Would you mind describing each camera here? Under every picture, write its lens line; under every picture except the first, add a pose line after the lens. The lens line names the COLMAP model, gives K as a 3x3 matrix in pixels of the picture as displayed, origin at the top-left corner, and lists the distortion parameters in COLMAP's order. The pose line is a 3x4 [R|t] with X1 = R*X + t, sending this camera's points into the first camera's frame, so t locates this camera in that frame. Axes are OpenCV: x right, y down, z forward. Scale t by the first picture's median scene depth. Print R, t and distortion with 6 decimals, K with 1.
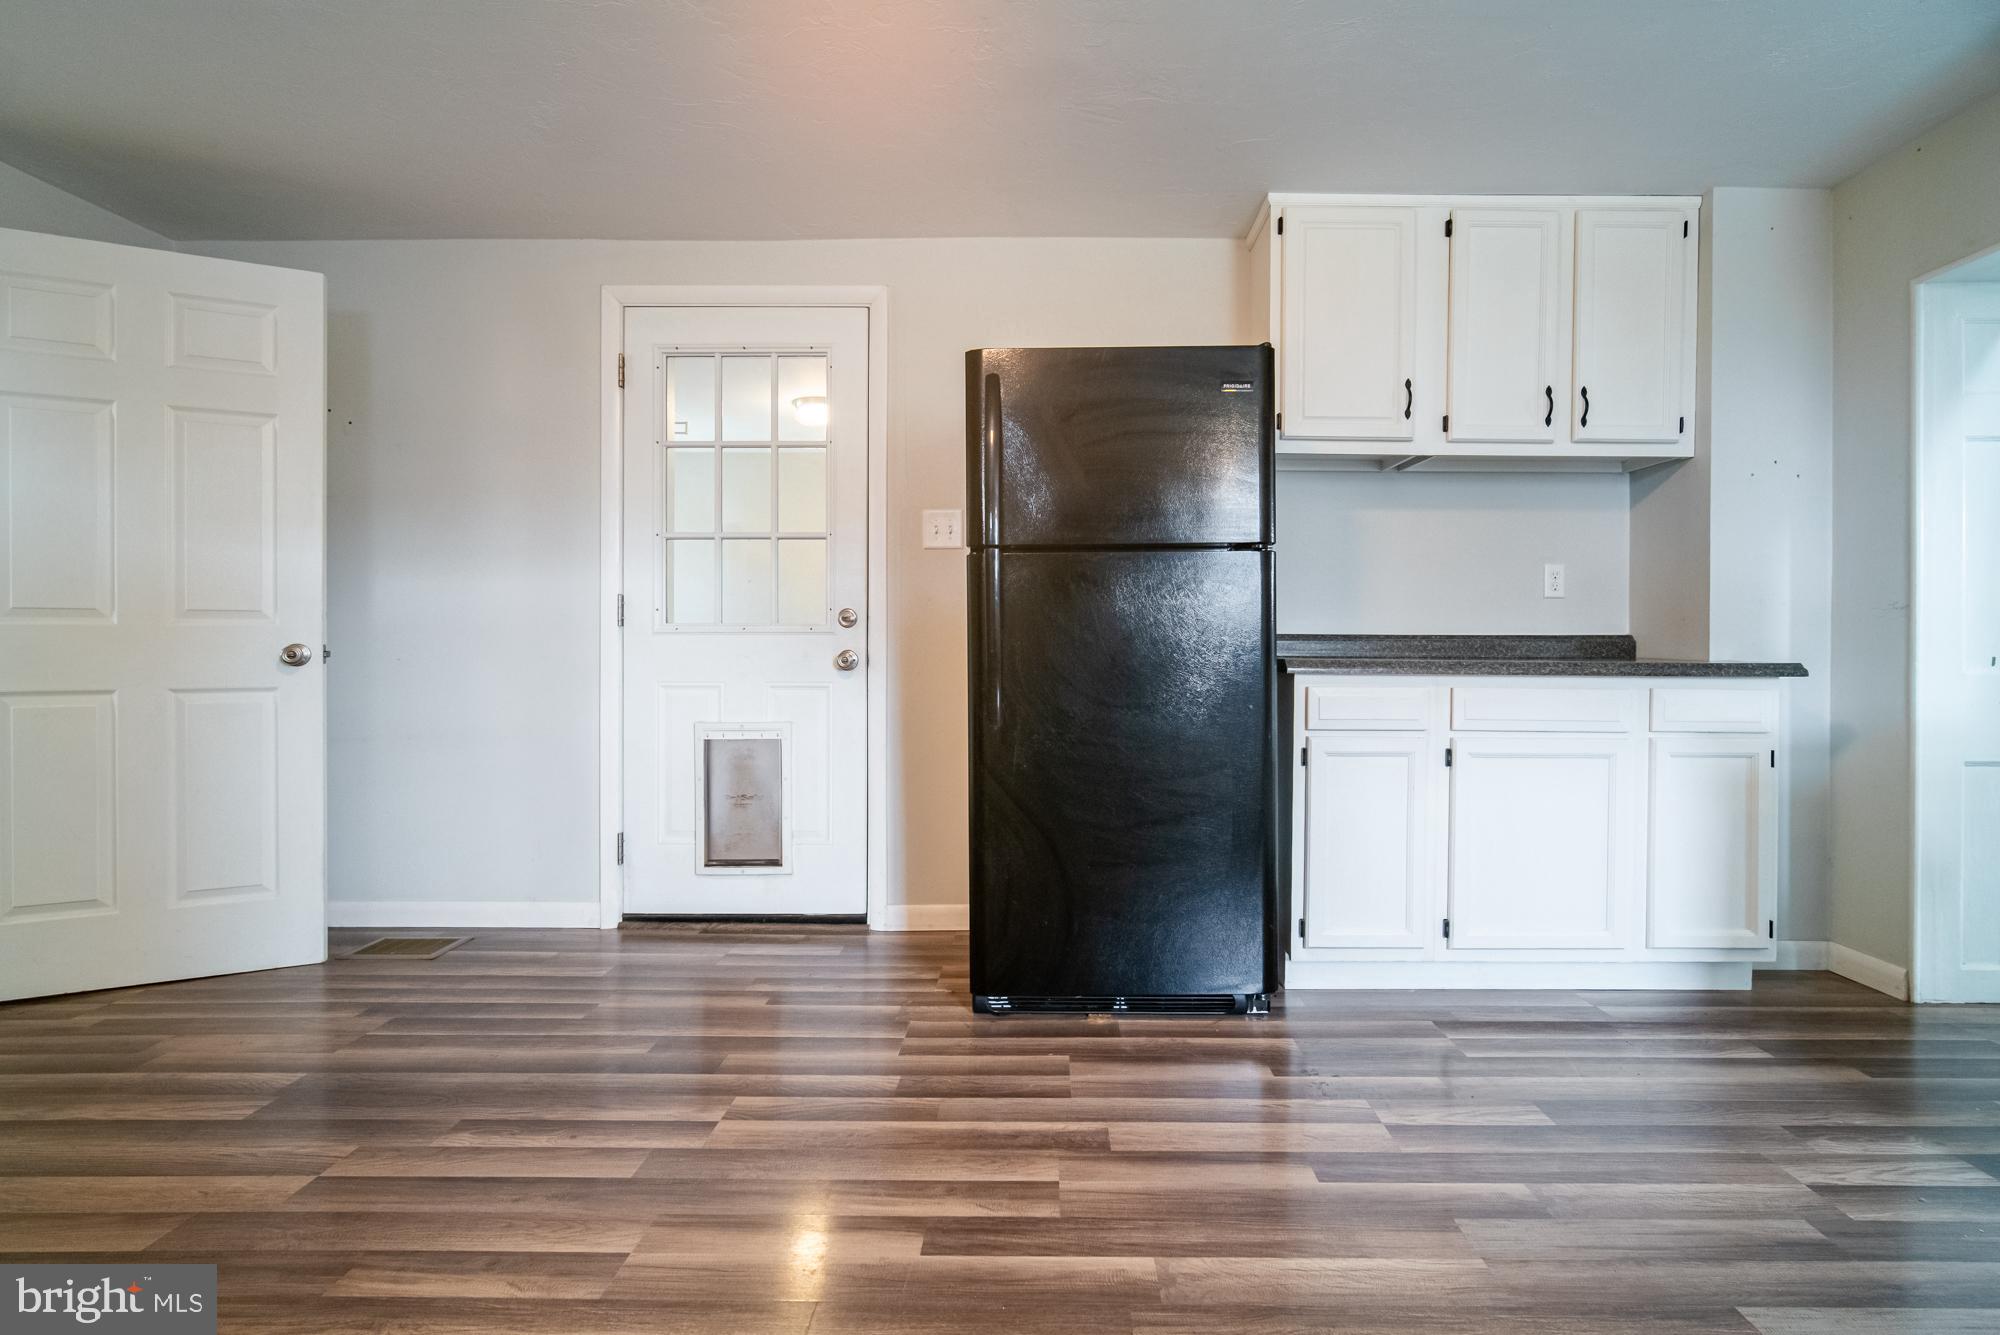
lens RADIAL K [[860.8, 0, 1000.0], [0, 860.8, 667.5], [0, 0, 1]] dist [-0.010661, 0.000622]
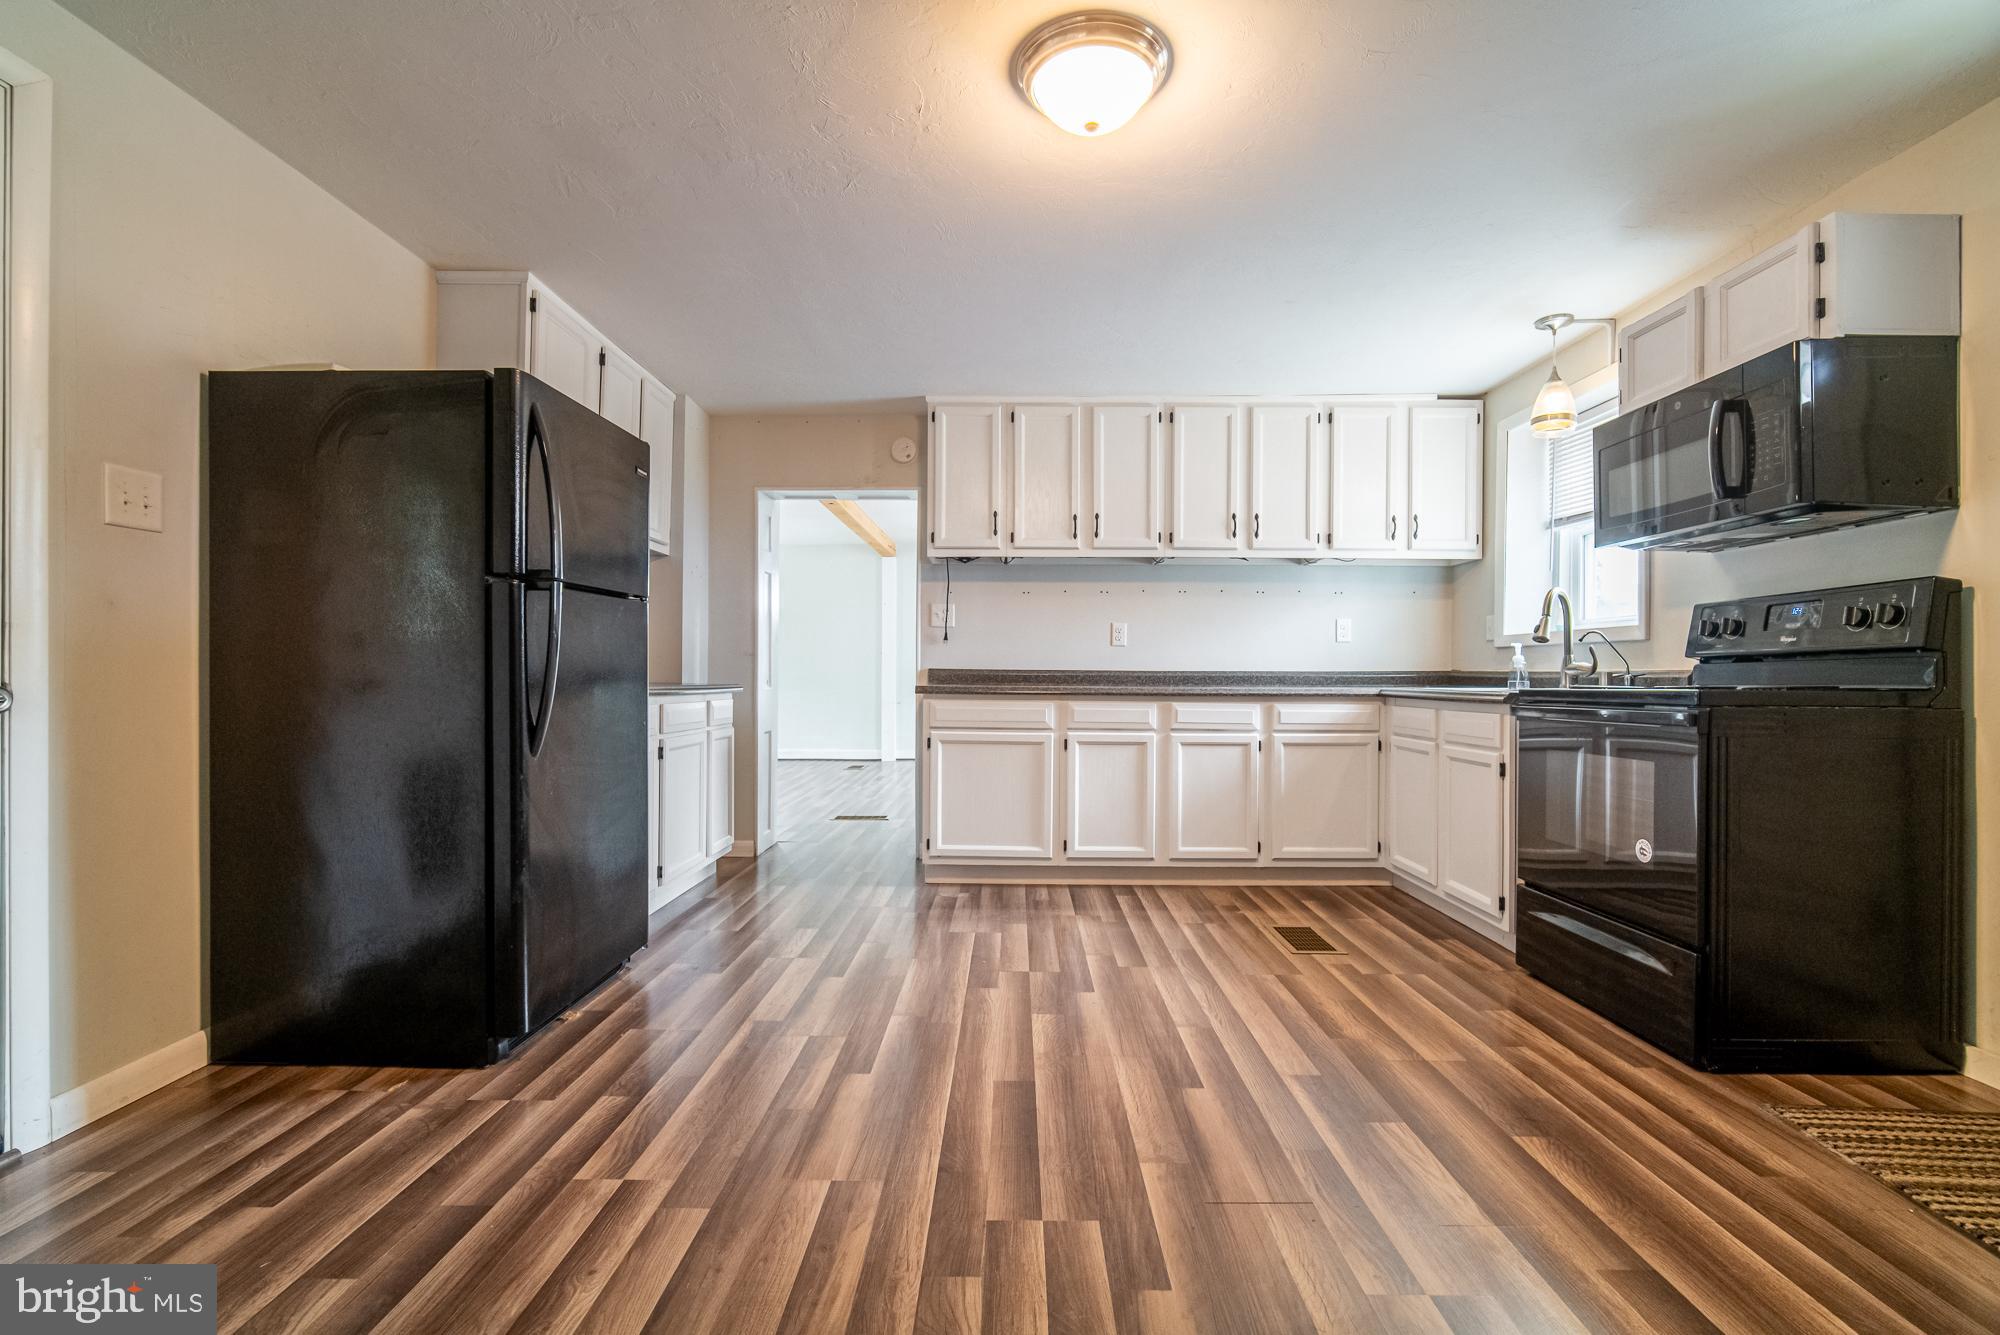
lens RADIAL K [[860.8, 0, 1000.0], [0, 860.8, 667.5], [0, 0, 1]] dist [-0.010661, 0.000622]
pose [[0.042613, -0.002877, 0.999088, -0.982996], [0.020805, 0.999782, 0.001991, -0.022640], [-0.998875, 0.020701, 0.042664, 0.419936]]
